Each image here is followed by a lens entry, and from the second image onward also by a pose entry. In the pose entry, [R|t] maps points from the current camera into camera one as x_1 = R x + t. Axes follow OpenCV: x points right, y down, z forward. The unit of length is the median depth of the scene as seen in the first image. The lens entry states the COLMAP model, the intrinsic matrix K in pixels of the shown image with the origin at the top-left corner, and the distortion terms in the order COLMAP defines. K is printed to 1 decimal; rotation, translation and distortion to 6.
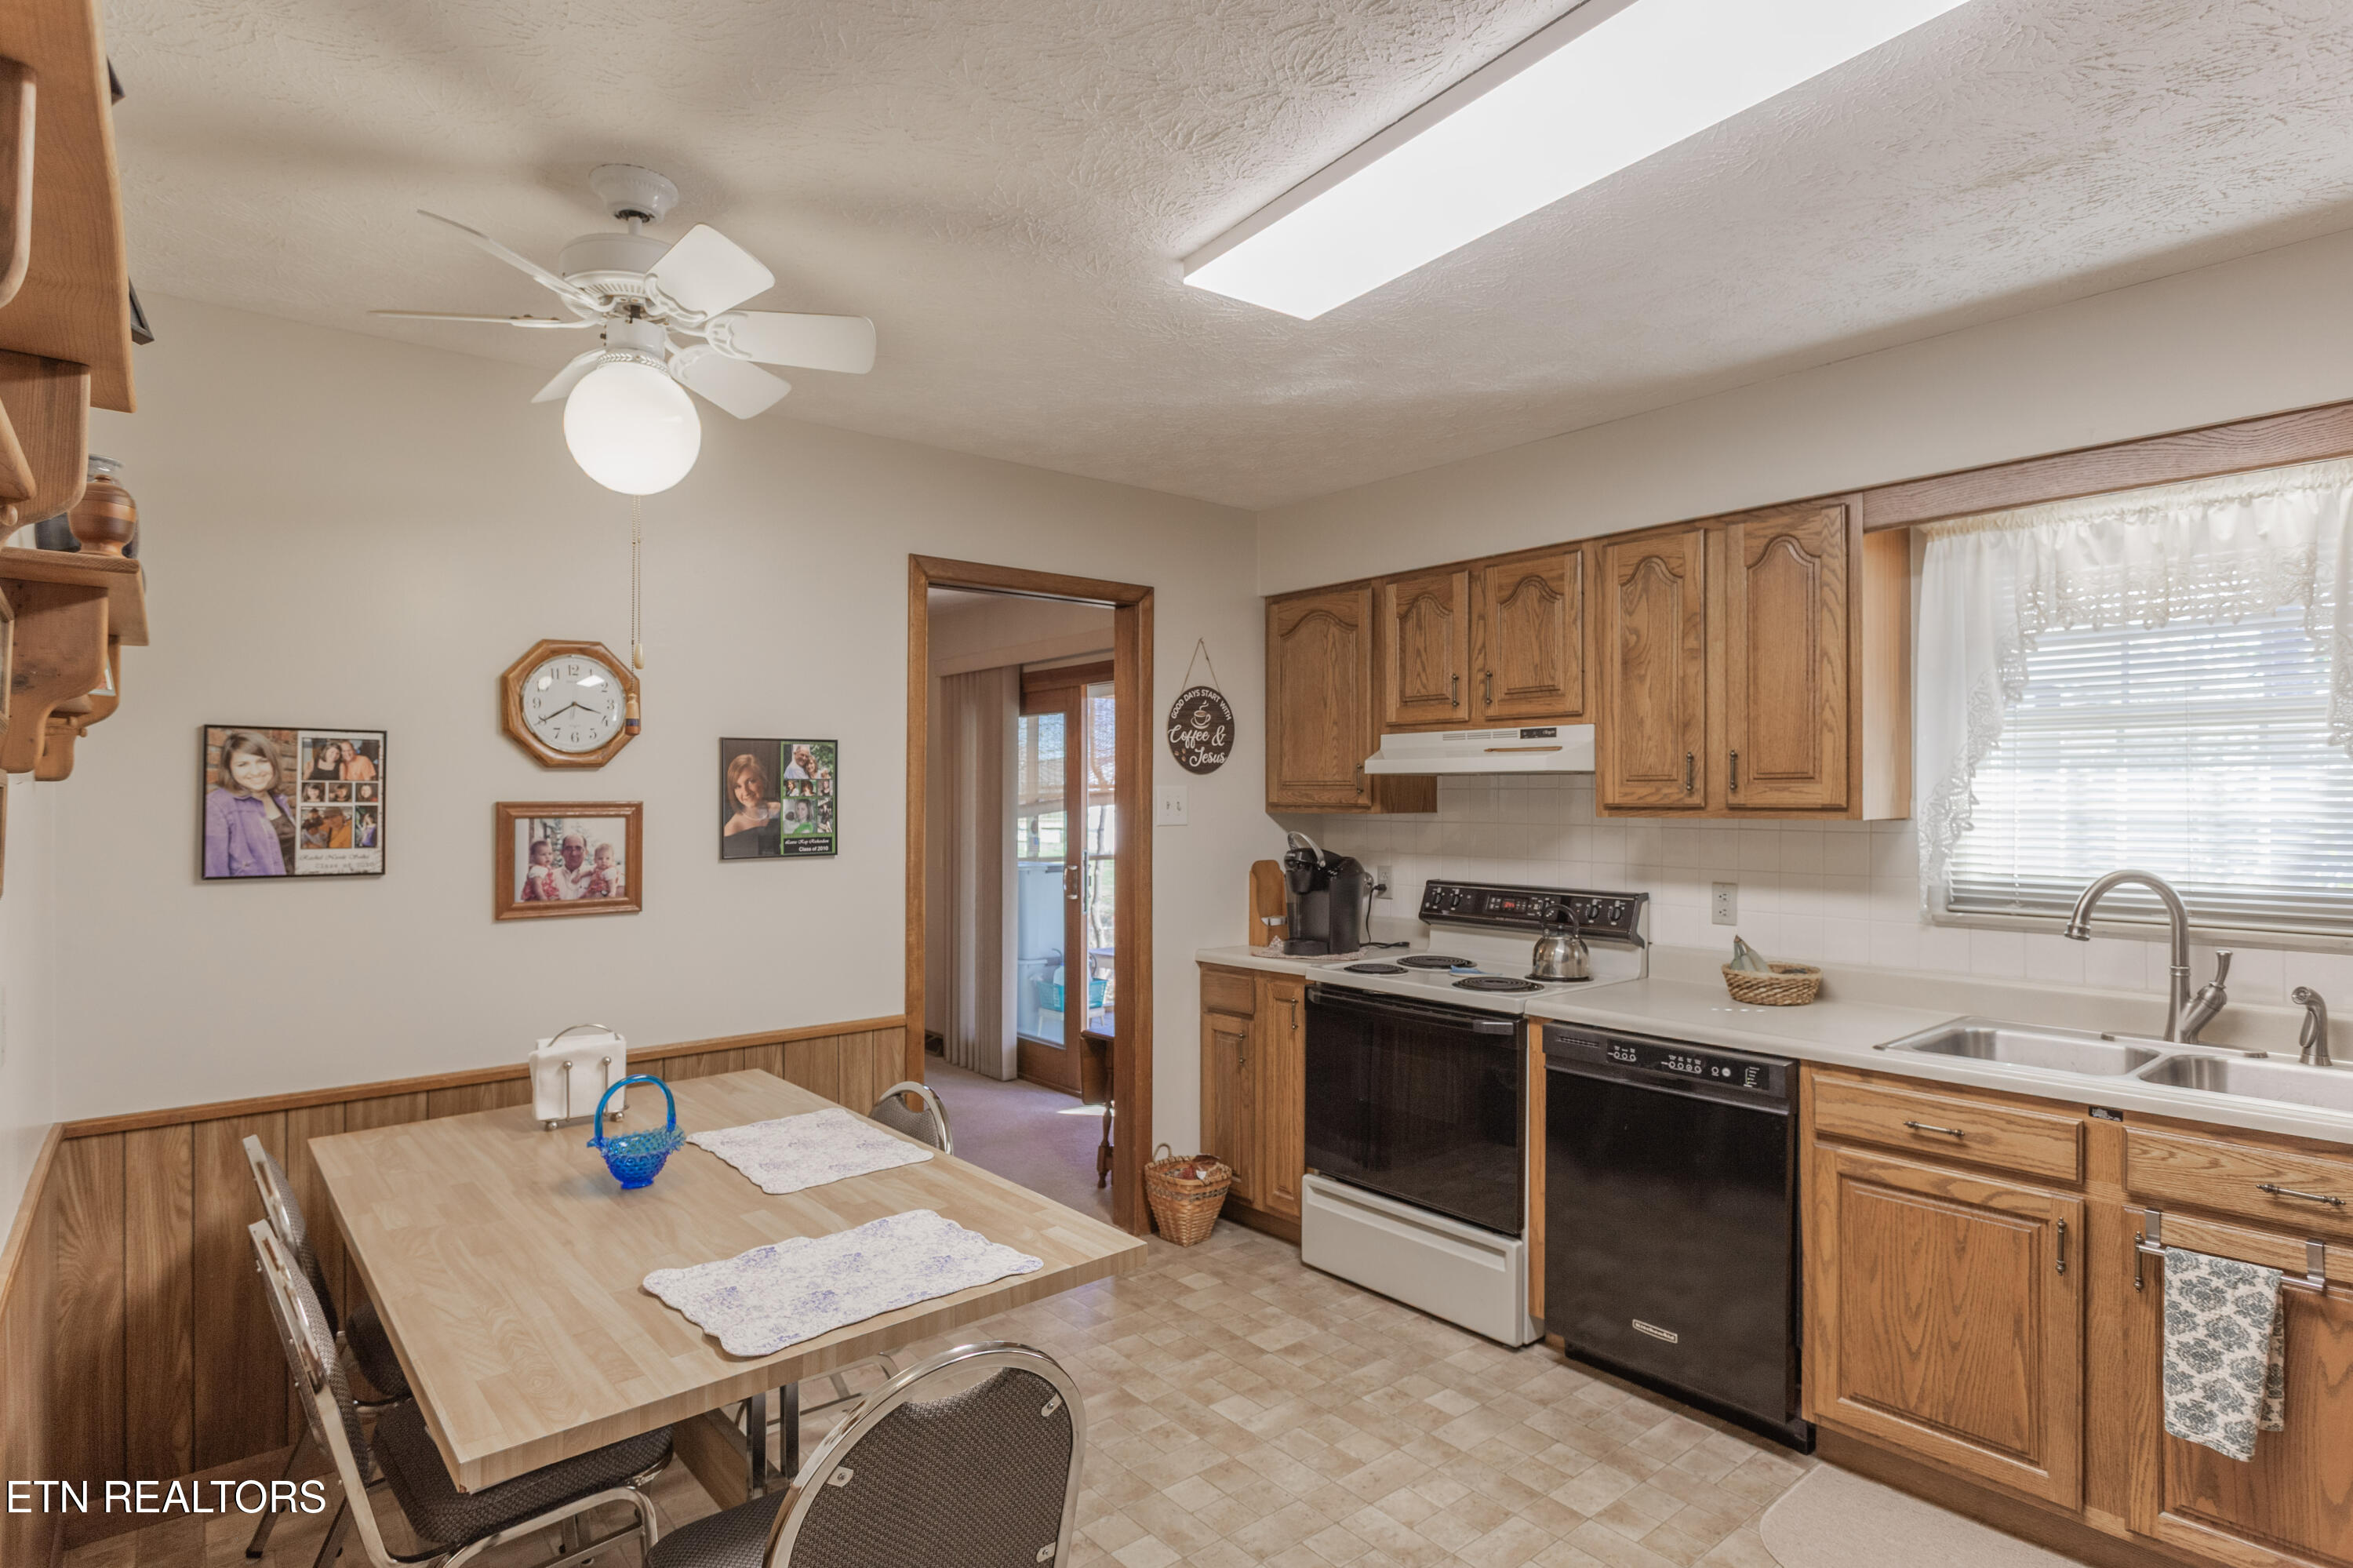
lens RADIAL K [[1232.0, 0, 1168.5], [0, 1232.0, 797.8], [0, 0, 1]] dist [0.003232, 0.000449]
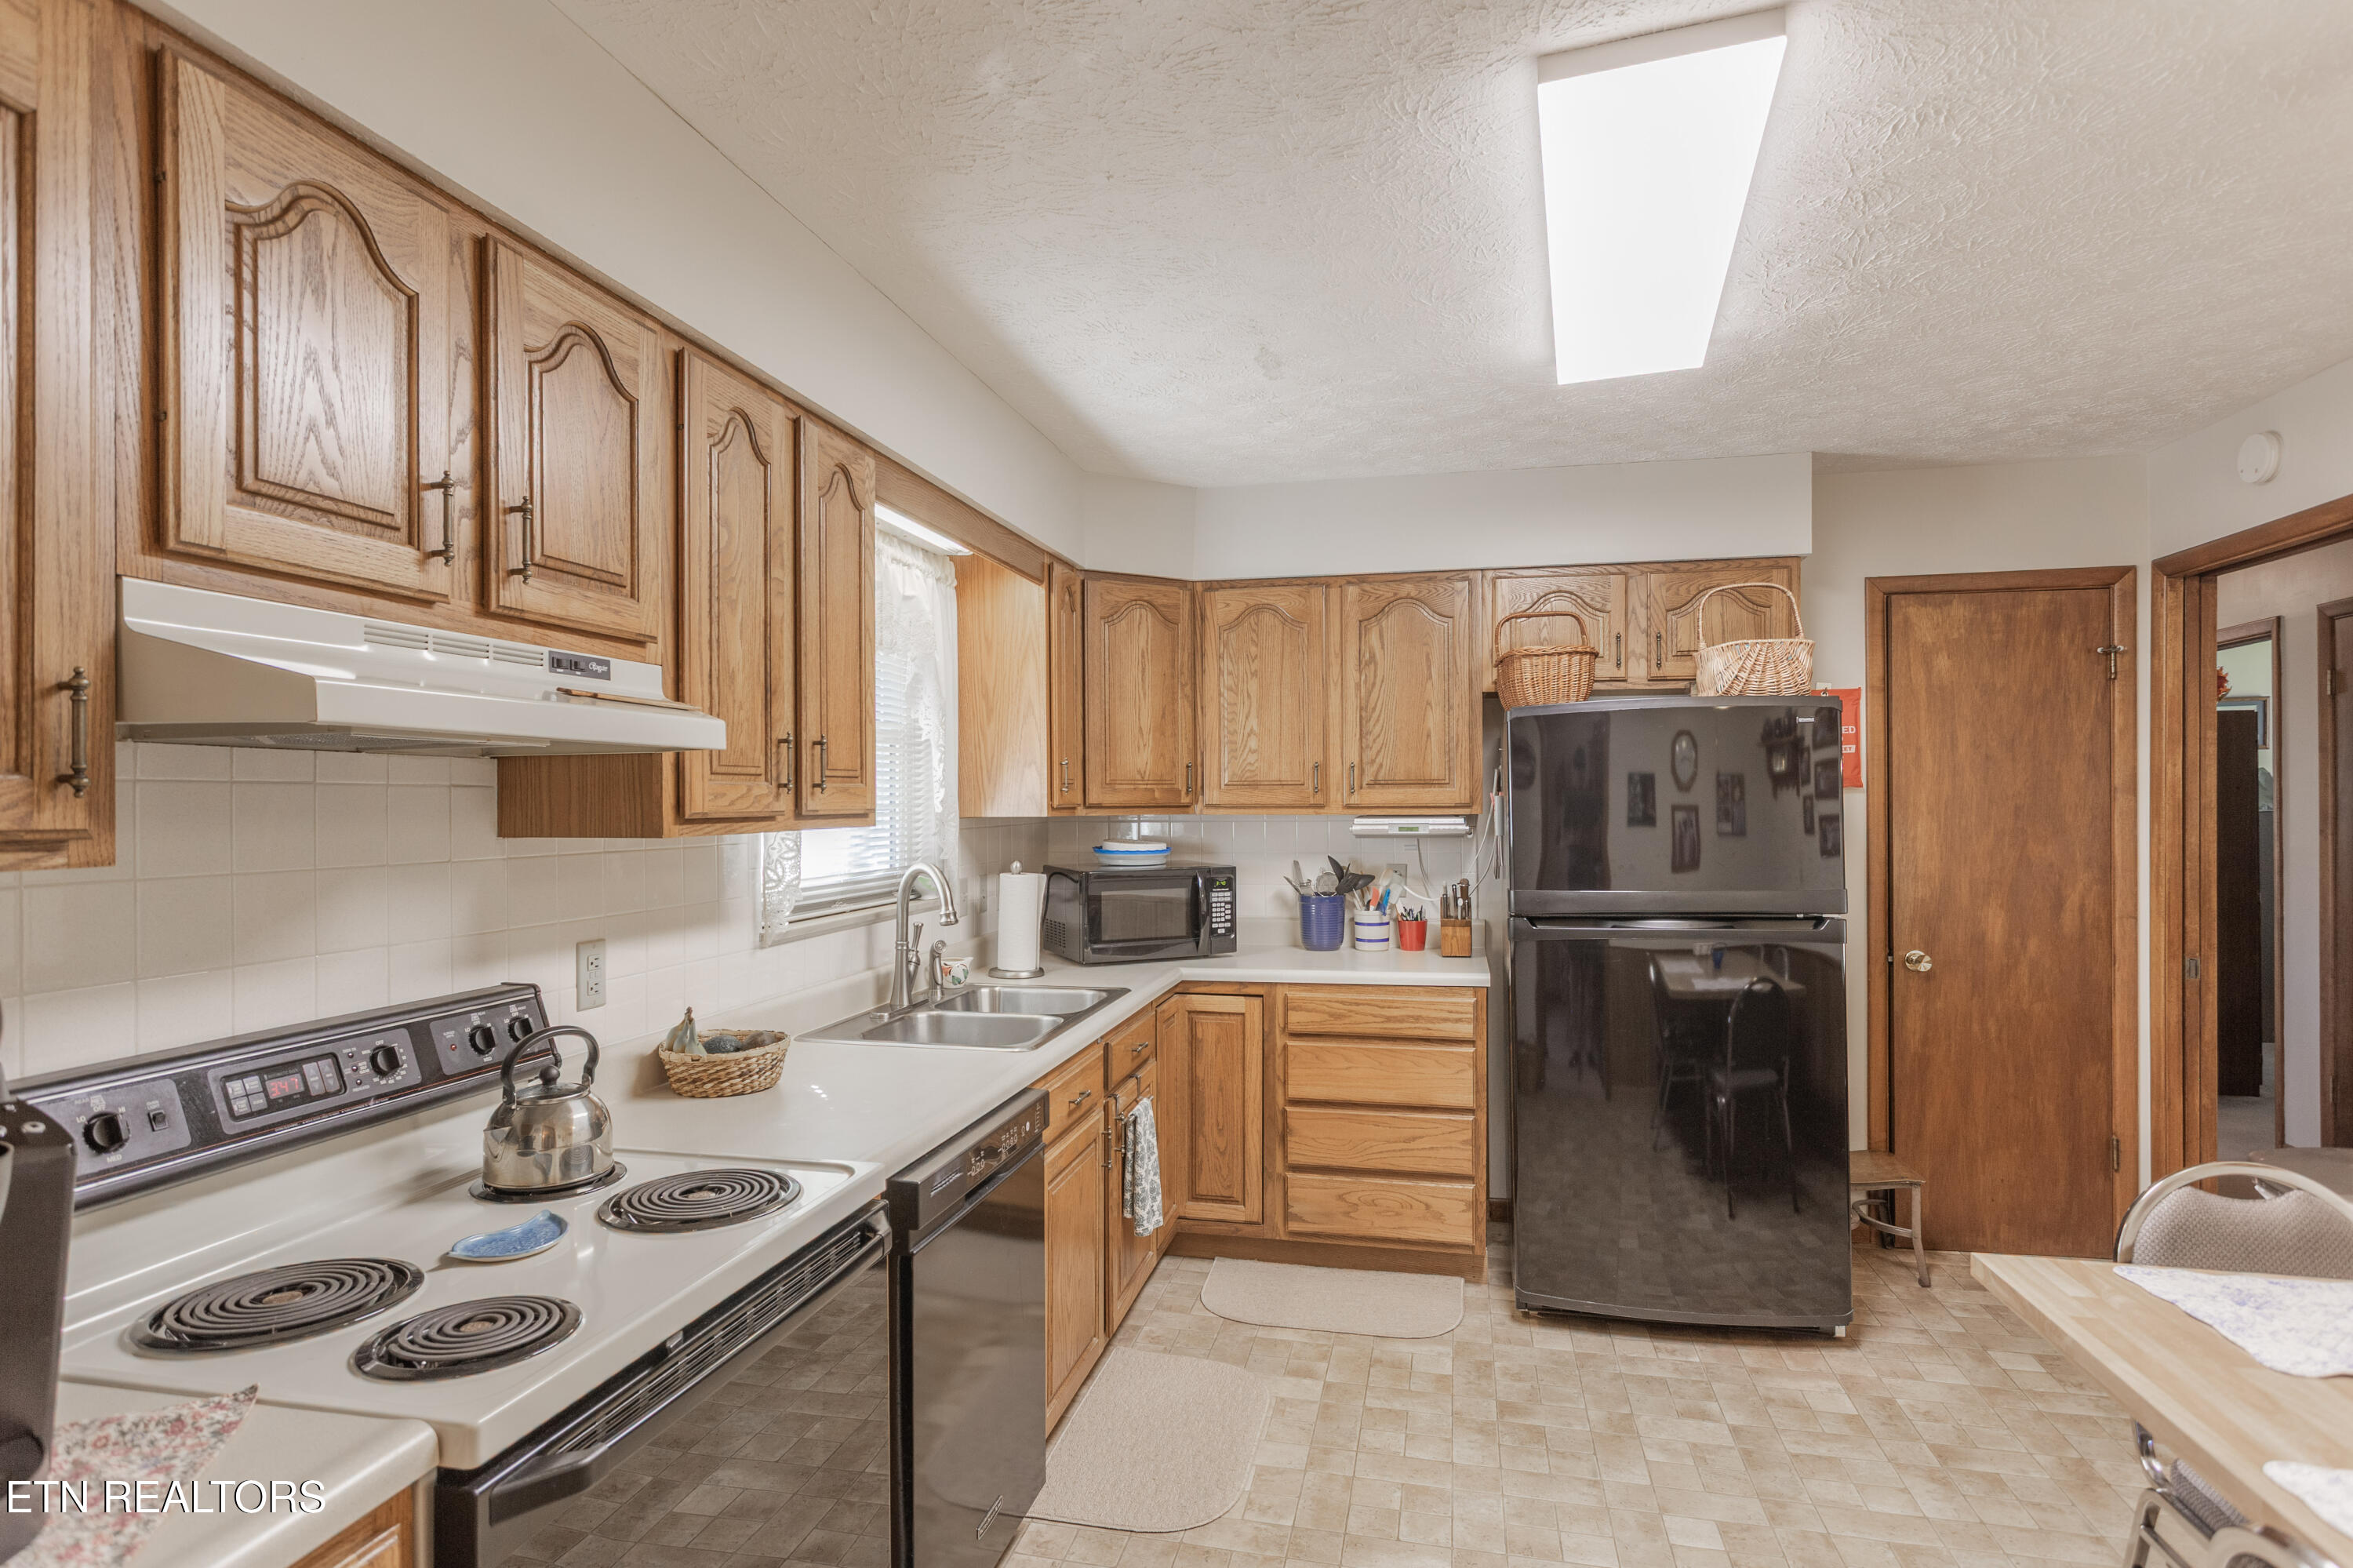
lens RADIAL K [[1232.0, 0, 1168.5], [0, 1232.0, 797.8], [0, 0, 1]] dist [0.003232, 0.000449]
pose [[-0.611681, 0.002369, 0.791101, -0.344956], [0.004116, 0.999992, 0.000188, -0.001544], [-0.791094, 0.003371, -0.611686, 1.801905]]
